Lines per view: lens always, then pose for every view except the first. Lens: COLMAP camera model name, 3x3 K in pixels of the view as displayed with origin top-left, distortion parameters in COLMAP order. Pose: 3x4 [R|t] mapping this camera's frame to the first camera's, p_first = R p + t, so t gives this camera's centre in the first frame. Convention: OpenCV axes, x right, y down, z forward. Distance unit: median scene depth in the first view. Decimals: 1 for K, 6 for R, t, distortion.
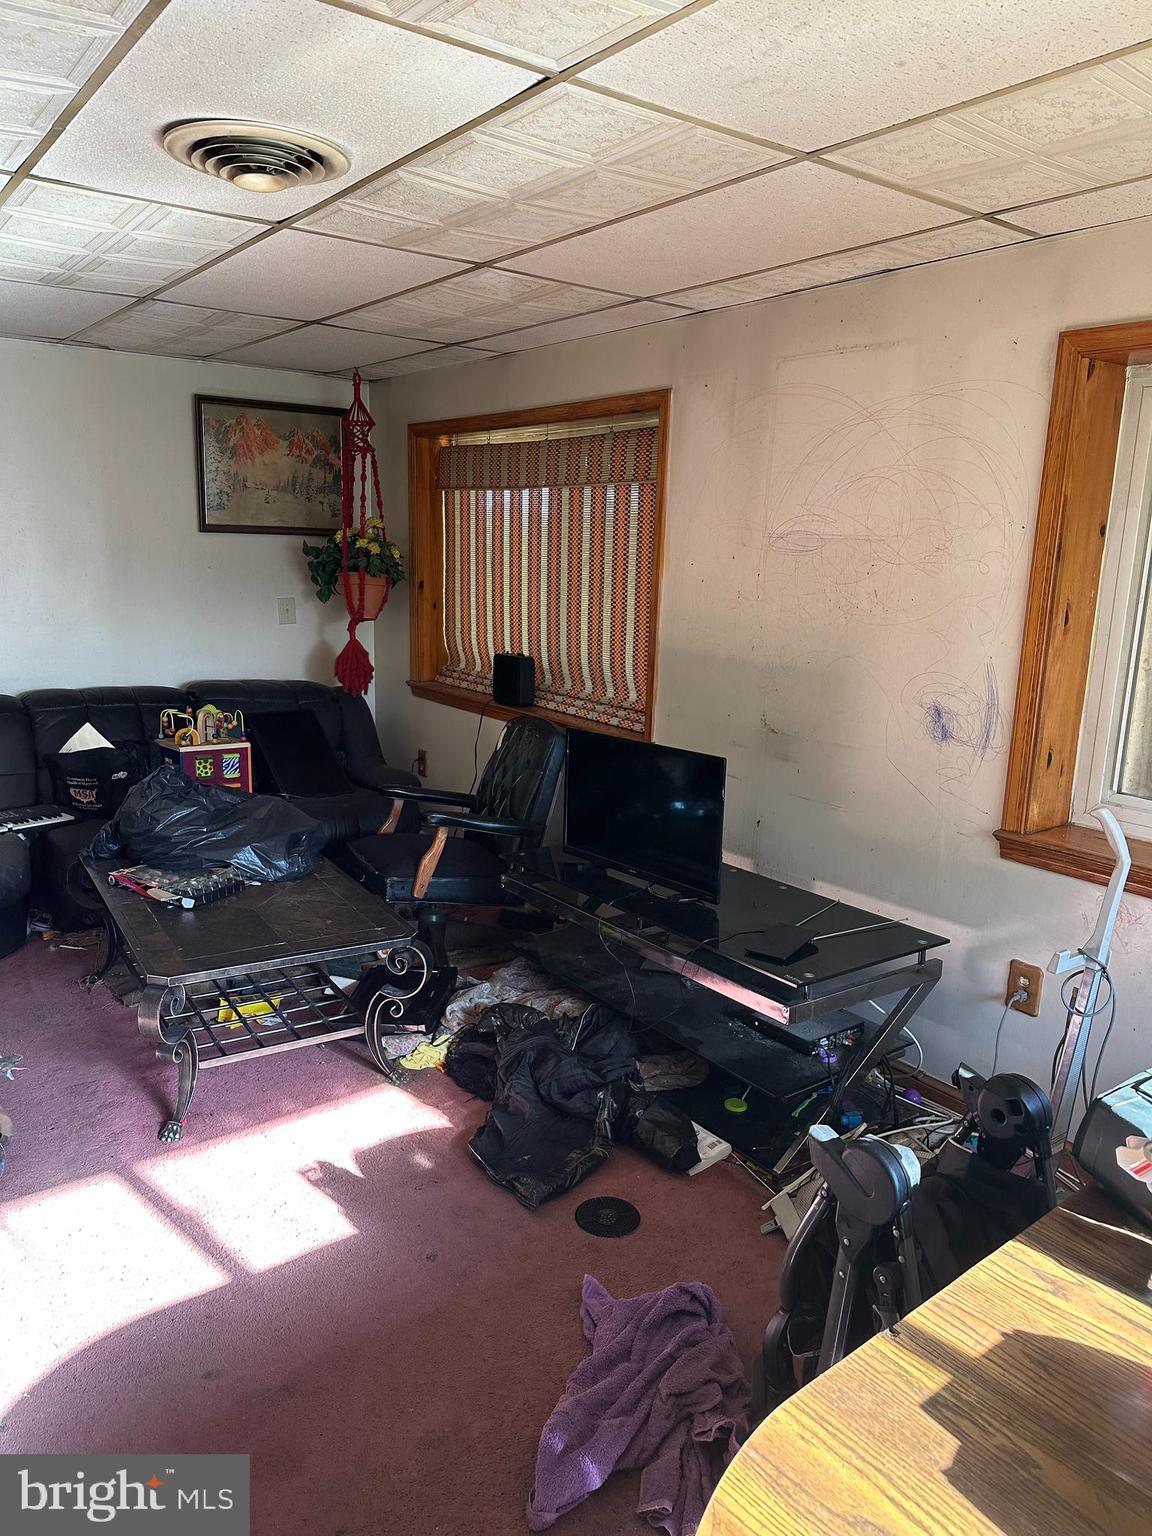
lens RADIAL K [[1080.1, 0, 576.0], [0, 1080.1, 768.0], [0, 0, 1]] dist [0.186795, -0.353375]
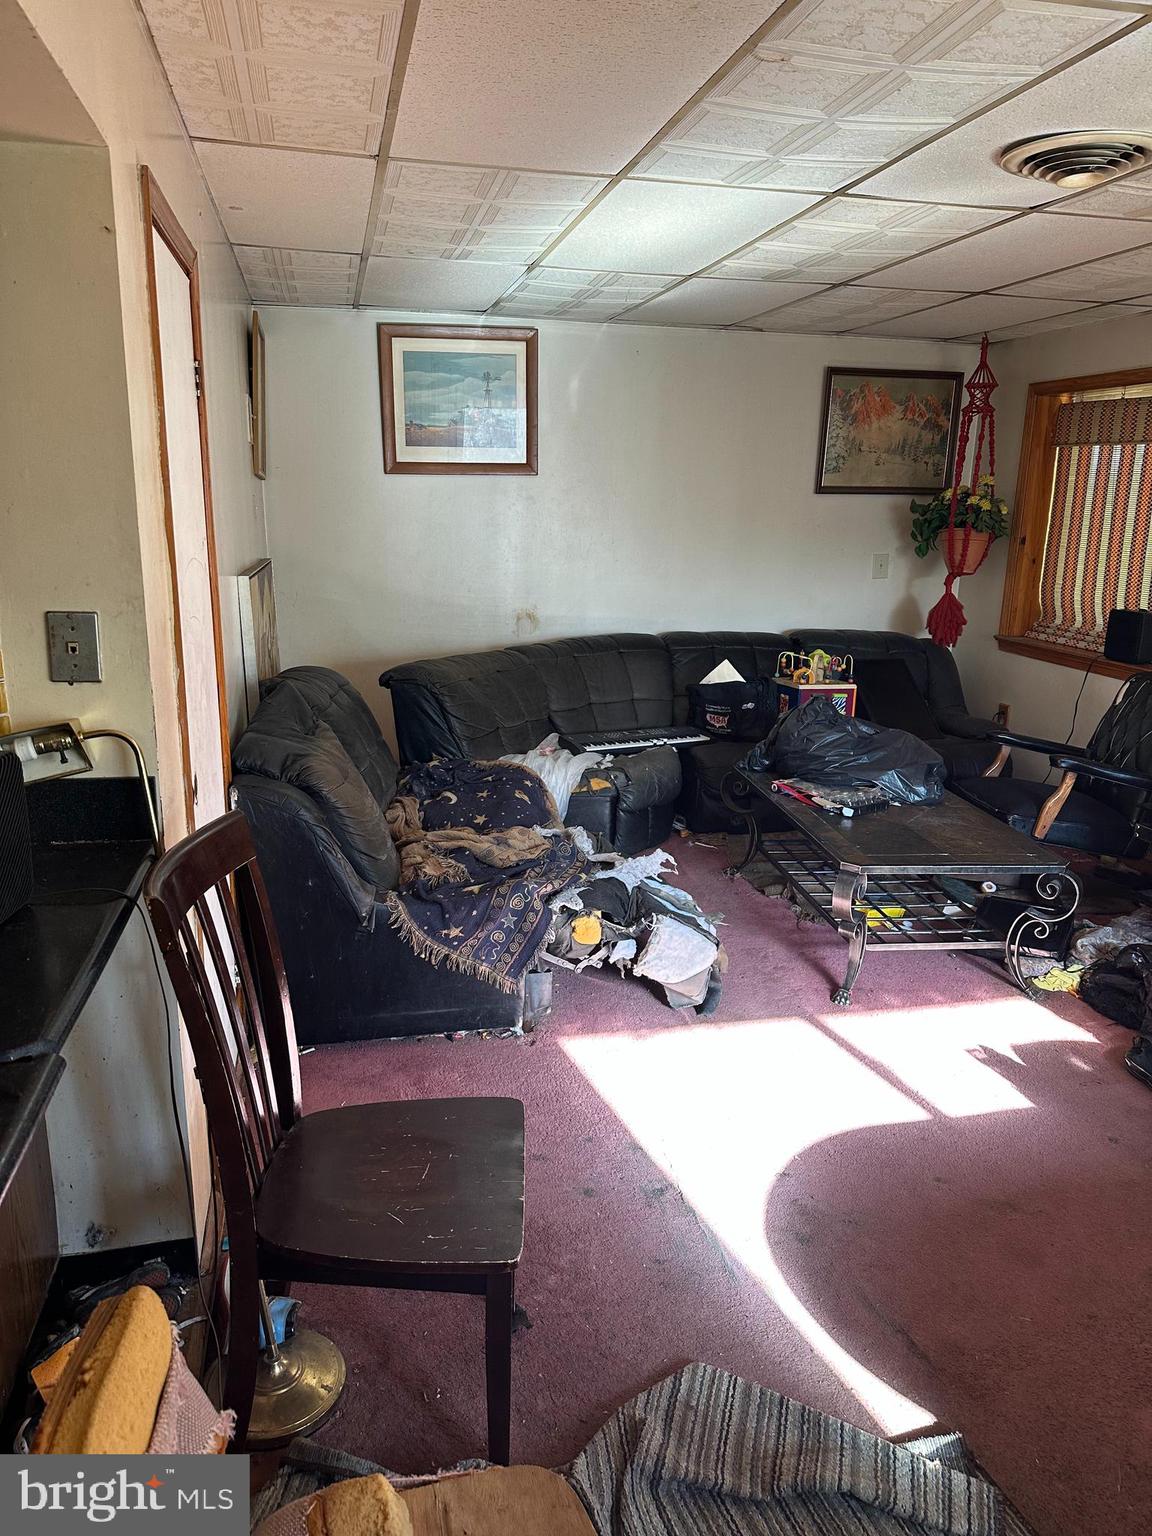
lens RADIAL K [[1080.1, 0, 576.0], [0, 1080.1, 768.0], [0, 0, 1]] dist [0.186795, -0.353375]
pose [[0.918387, 0.090410, -0.385217, -0.131335], [-0.079385, 0.995852, 0.044465, 0.035498], [0.387639, -0.010256, 0.921754, -0.132195]]
